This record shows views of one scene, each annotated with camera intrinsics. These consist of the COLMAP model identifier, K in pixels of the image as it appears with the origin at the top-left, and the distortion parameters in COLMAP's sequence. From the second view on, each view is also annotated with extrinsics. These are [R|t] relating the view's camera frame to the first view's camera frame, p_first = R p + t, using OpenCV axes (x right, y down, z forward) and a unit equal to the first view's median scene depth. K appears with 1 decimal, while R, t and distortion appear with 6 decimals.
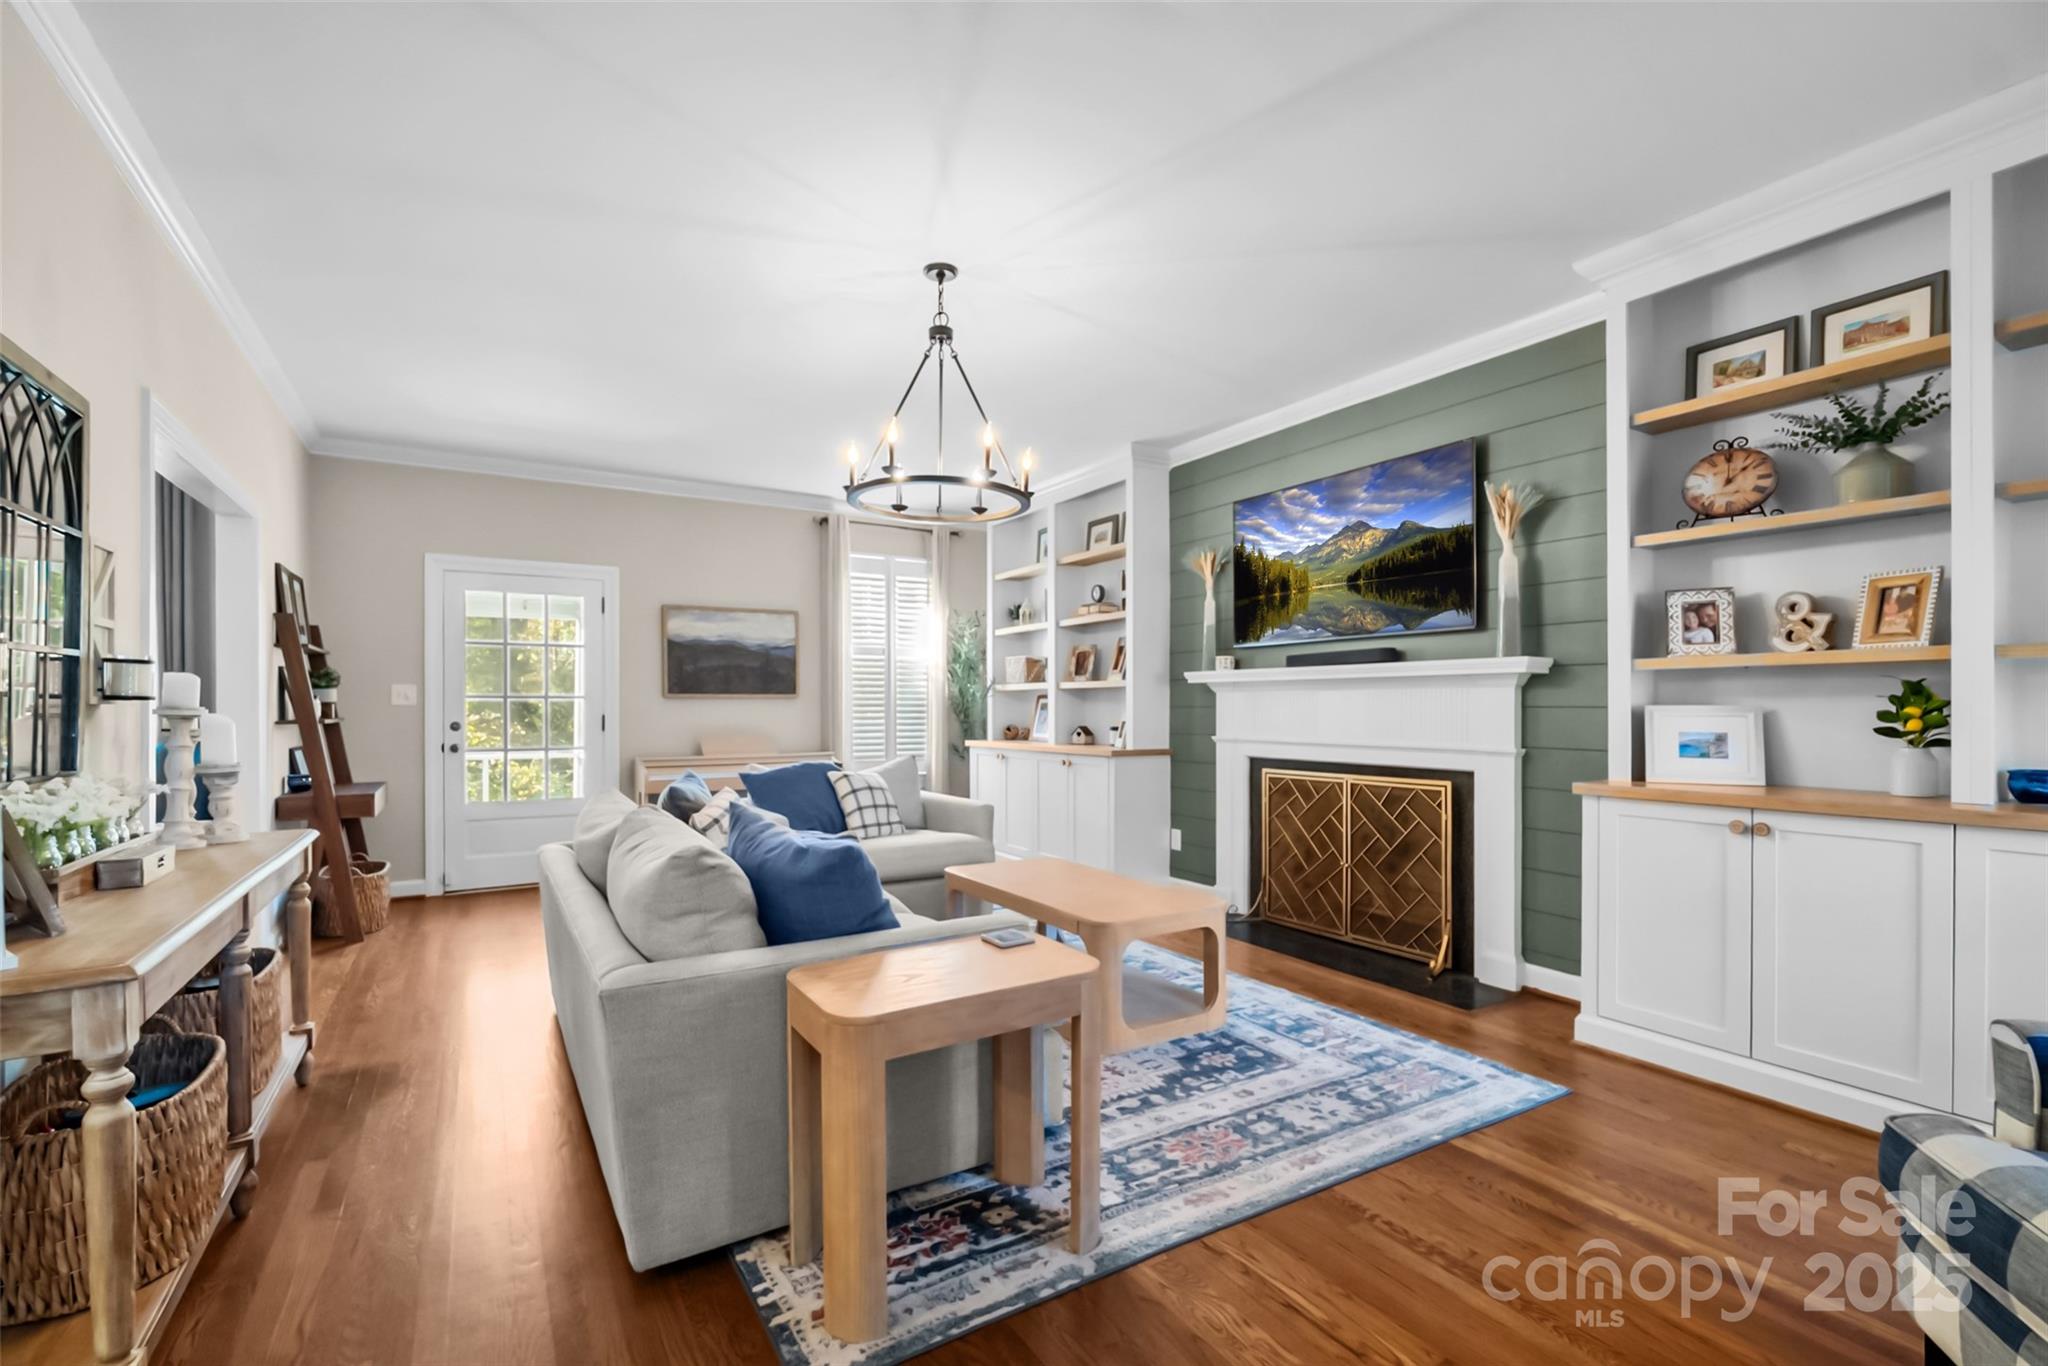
lens RADIAL K [[891.1, 0, 1015.0], [0, 891.1, 692.7], [0, 0, 1]] dist [0.001809, 0.000366]
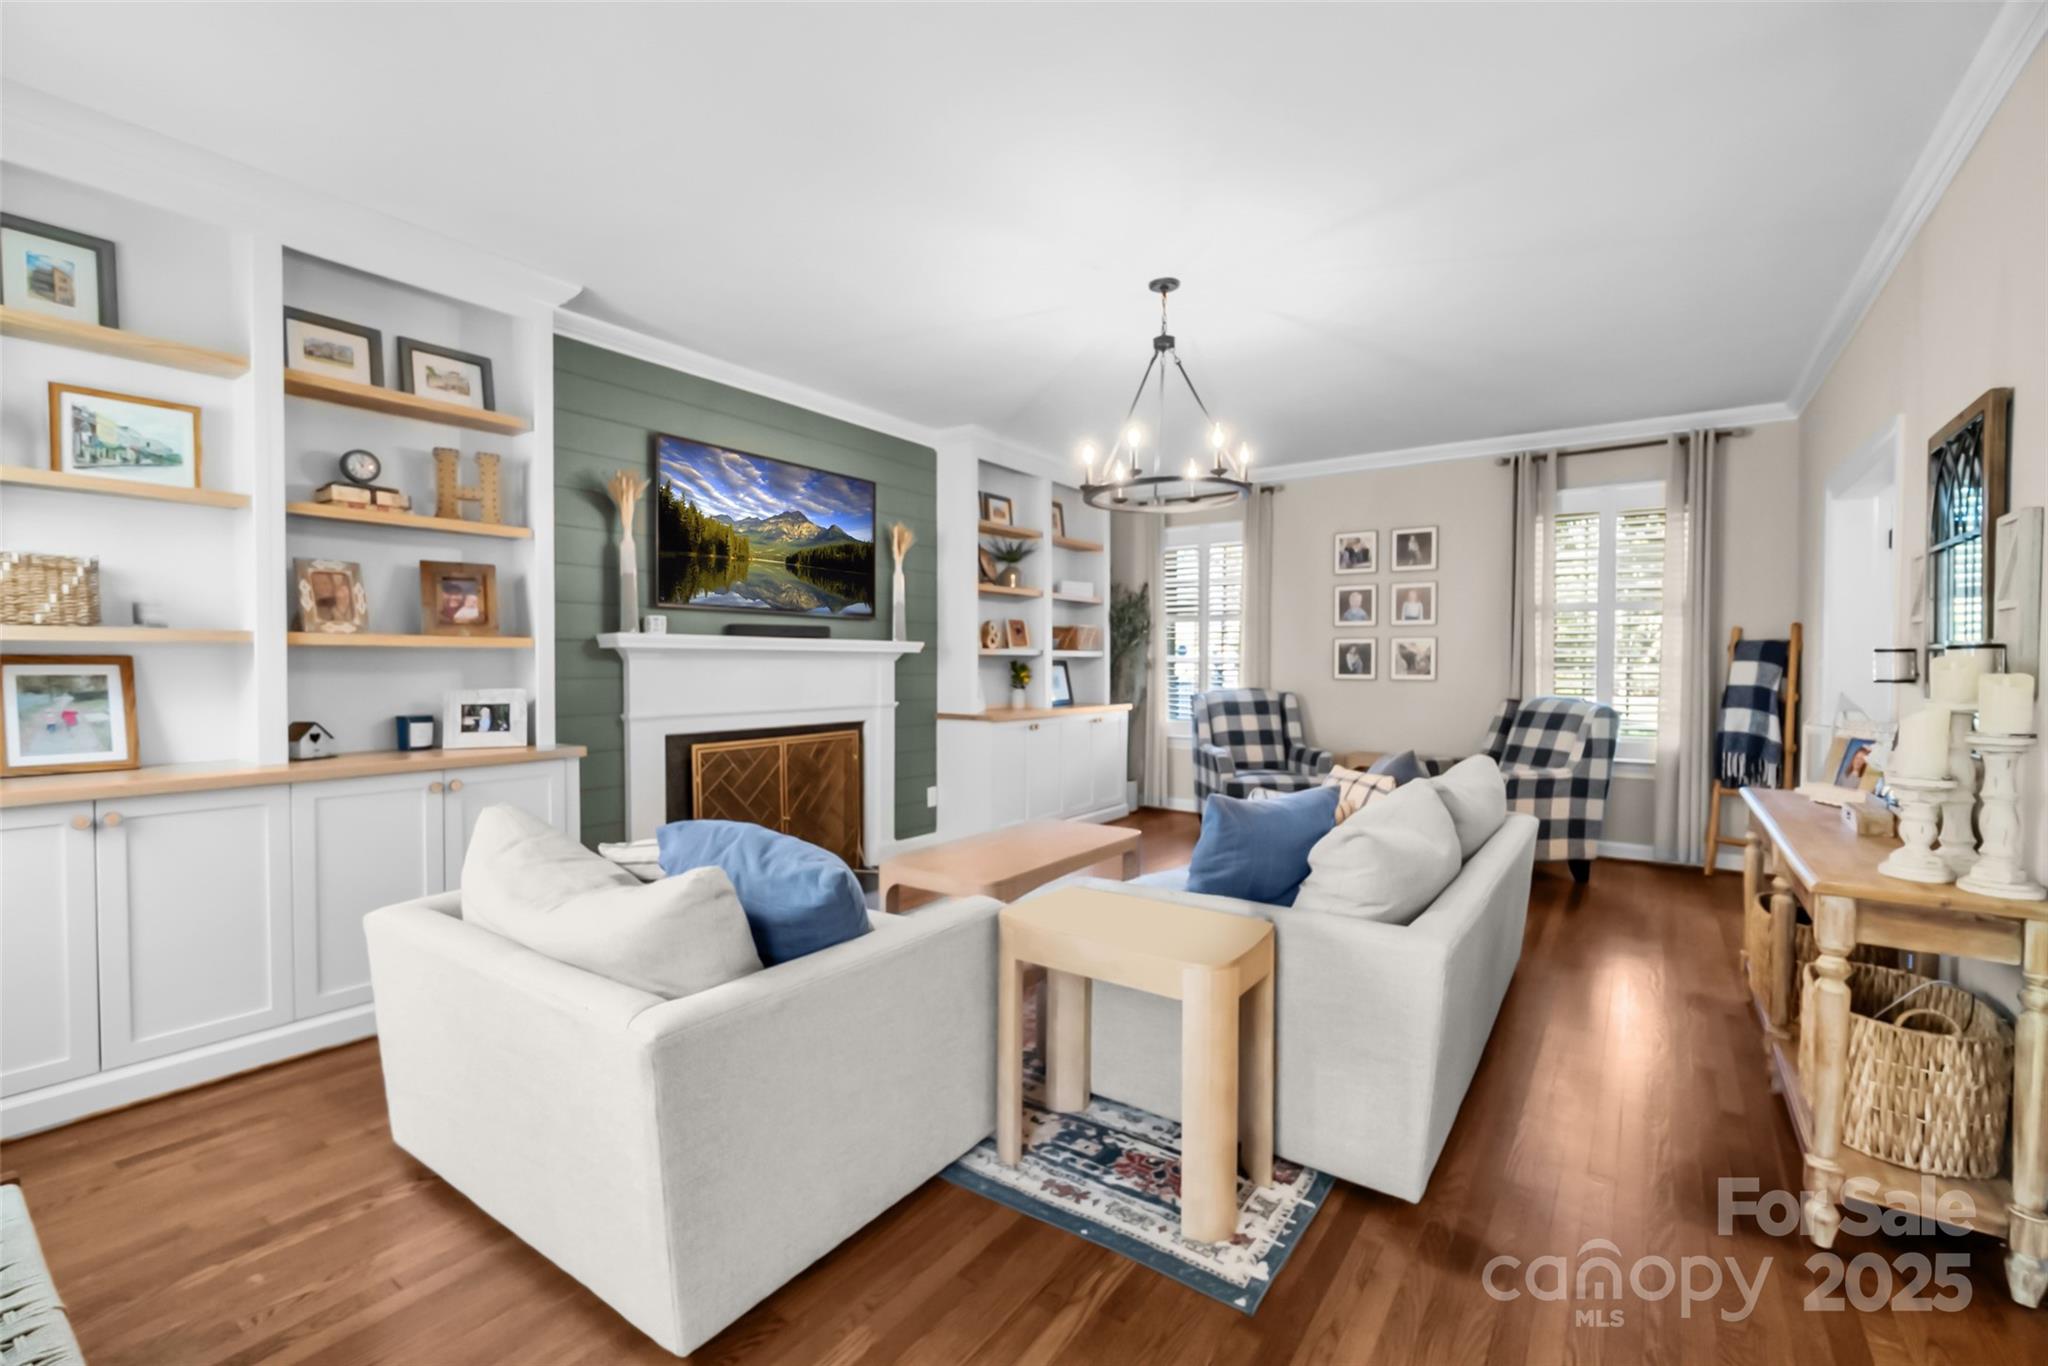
lens RADIAL K [[891.1, 0, 1014.3], [0, 891.1, 687.5], [0, 0, 1]] dist [0.001809, 0.000366]
pose [[-0.381113, -0.005833, 0.924510, -0.735637], [0.007065, 0.999933, 0.009222, 0.022048], [-0.924501, 0.010047, -0.381046, 1.131267]]
